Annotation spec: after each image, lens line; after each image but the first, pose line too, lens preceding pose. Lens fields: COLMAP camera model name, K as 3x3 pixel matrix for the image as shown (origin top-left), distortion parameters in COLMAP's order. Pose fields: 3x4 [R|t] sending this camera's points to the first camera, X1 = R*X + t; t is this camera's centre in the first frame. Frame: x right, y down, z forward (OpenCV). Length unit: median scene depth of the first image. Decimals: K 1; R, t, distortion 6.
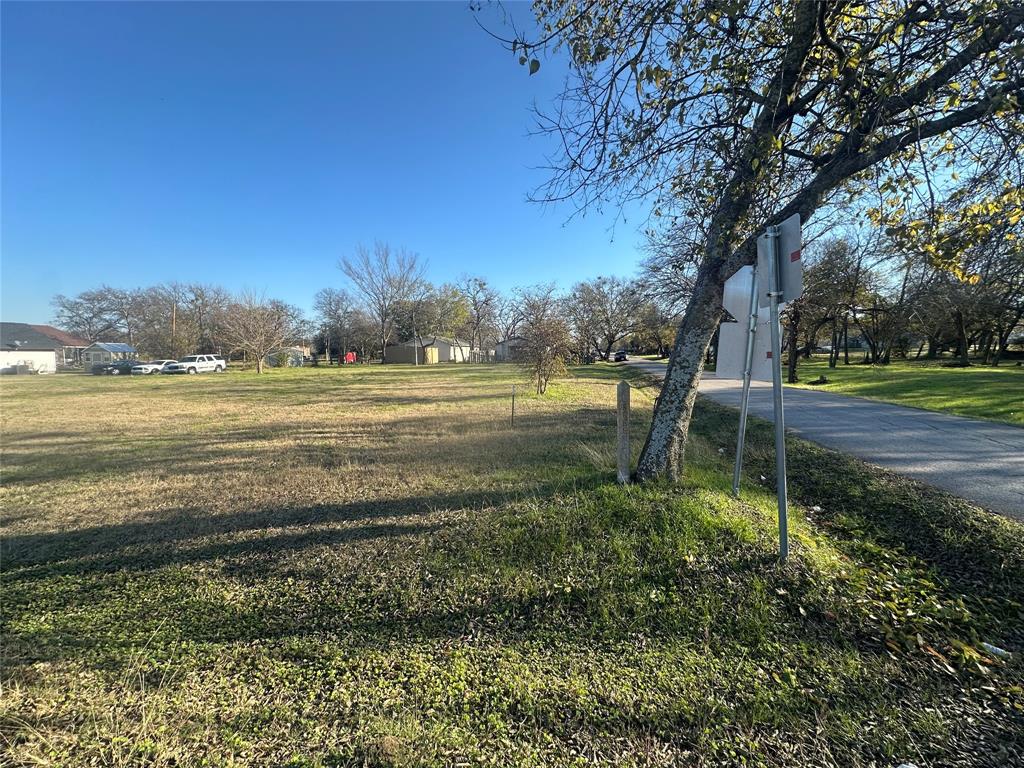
lens RADIAL K [[407.2, 0, 510.9], [0, 407.2, 381.2], [0, 0, 1]] dist [-0.005393, 0.001141]
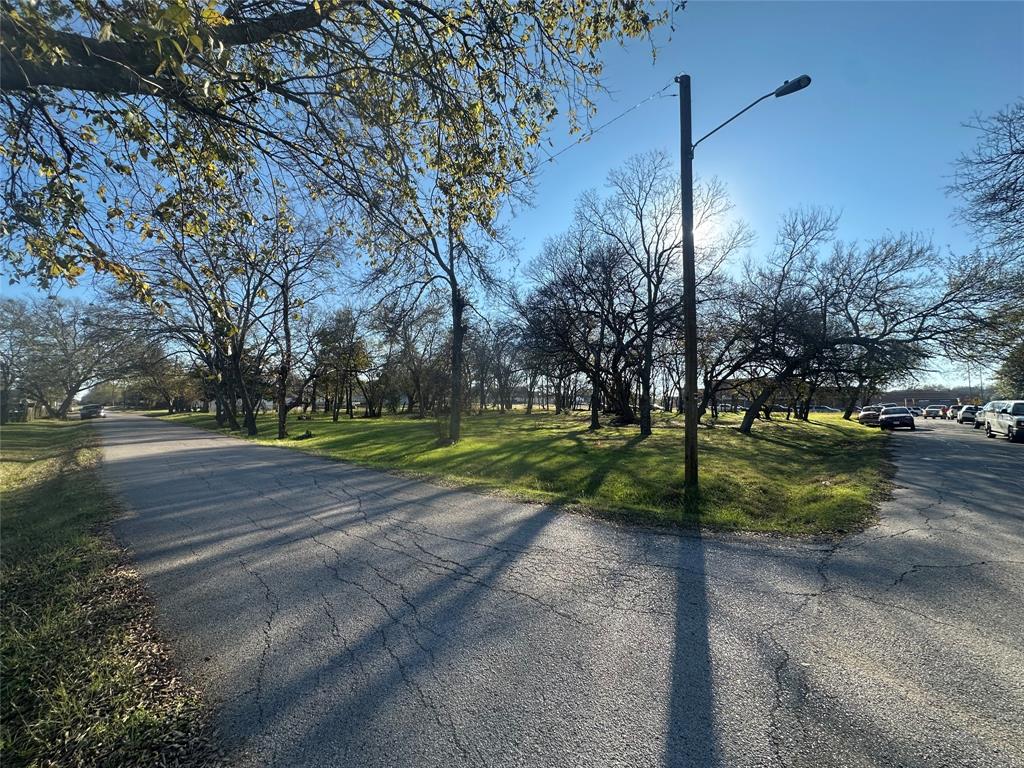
lens RADIAL K [[407.2, 0, 511.6], [0, 407.2, 383.6], [0, 0, 1]] dist [-0.005393, 0.001141]
pose [[0.532916, 0.056026, 0.844311, 0.102116], [0.053259, 0.993606, -0.099550, -0.000536], [-0.844490, 0.098019, 0.526525, 0.008941]]
